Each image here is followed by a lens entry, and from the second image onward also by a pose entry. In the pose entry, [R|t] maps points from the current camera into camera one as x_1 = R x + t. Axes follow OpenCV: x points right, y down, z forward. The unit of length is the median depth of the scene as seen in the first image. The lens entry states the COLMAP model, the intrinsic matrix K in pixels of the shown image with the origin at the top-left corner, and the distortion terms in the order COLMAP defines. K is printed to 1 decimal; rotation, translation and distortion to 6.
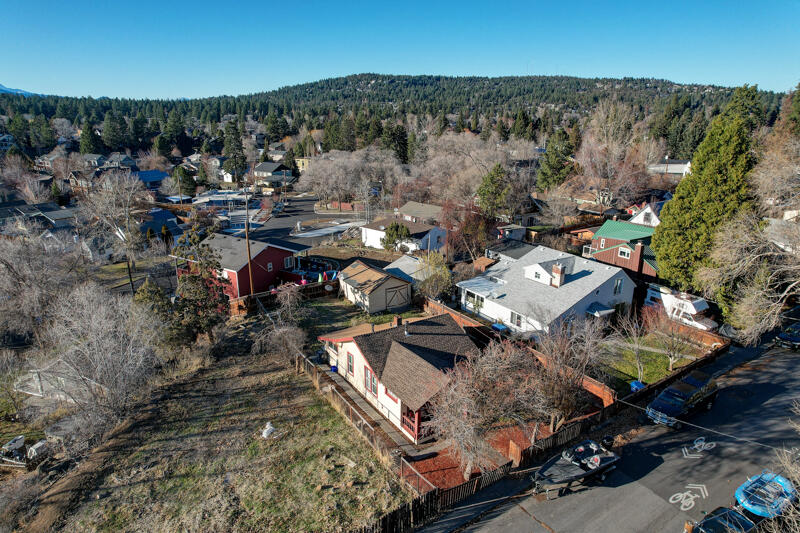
lens RADIAL K [[508.1, 0, 394.1], [0, 508.1, 269.5], [0, 0, 1]] dist [-0.049733, 0.020315]
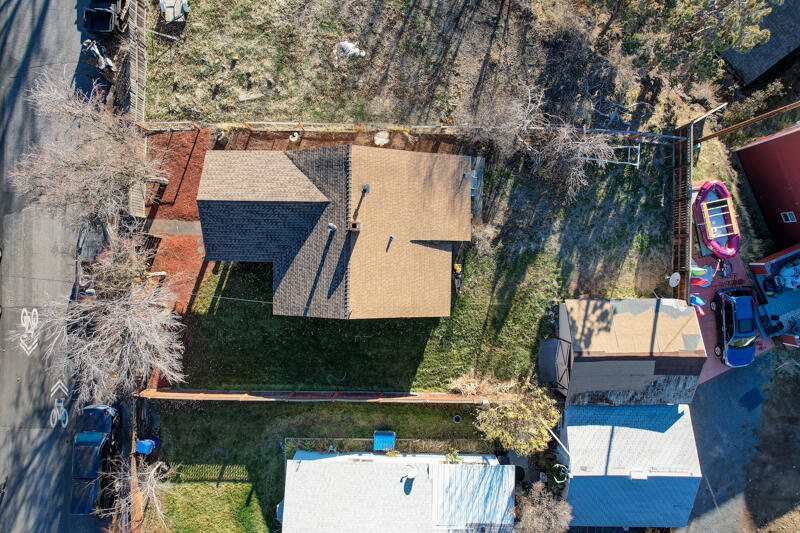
lens RADIAL K [[508.1, 0, 399.1], [0, 508.1, 273.9], [0, 0, 1]] dist [-0.049733, 0.020315]
pose [[-0.548533, 0.835968, 0.016378, 0.018084], [-0.250820, -0.183202, 0.950540, -0.562024], [0.797622, 0.517295, 0.310170, 0.910882]]
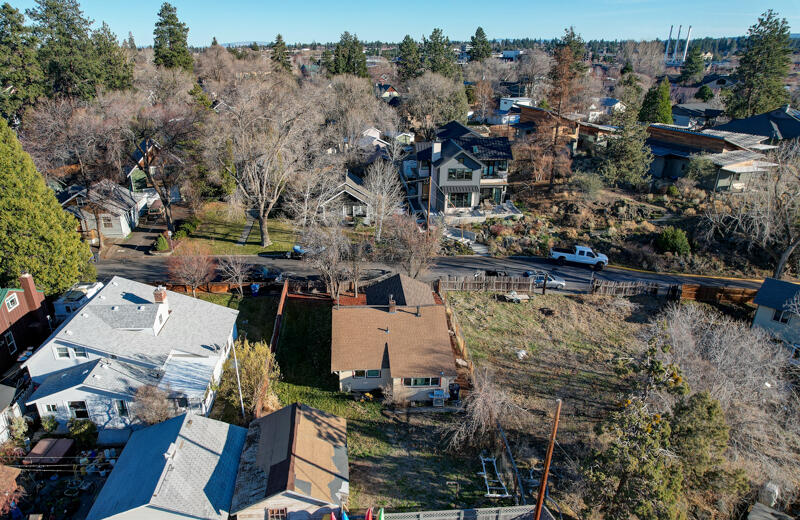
lens RADIAL K [[541.4, 0, 378.1], [0, 541.4, 289.6], [0, 0, 1]] dist [-0.056837, 0.050603]
pose [[-0.872328, -0.203075, 0.444751, -0.457135], [0.144272, 0.762239, 0.631013, -0.632026], [-0.467150, 0.614616, -0.635625, 1.746660]]
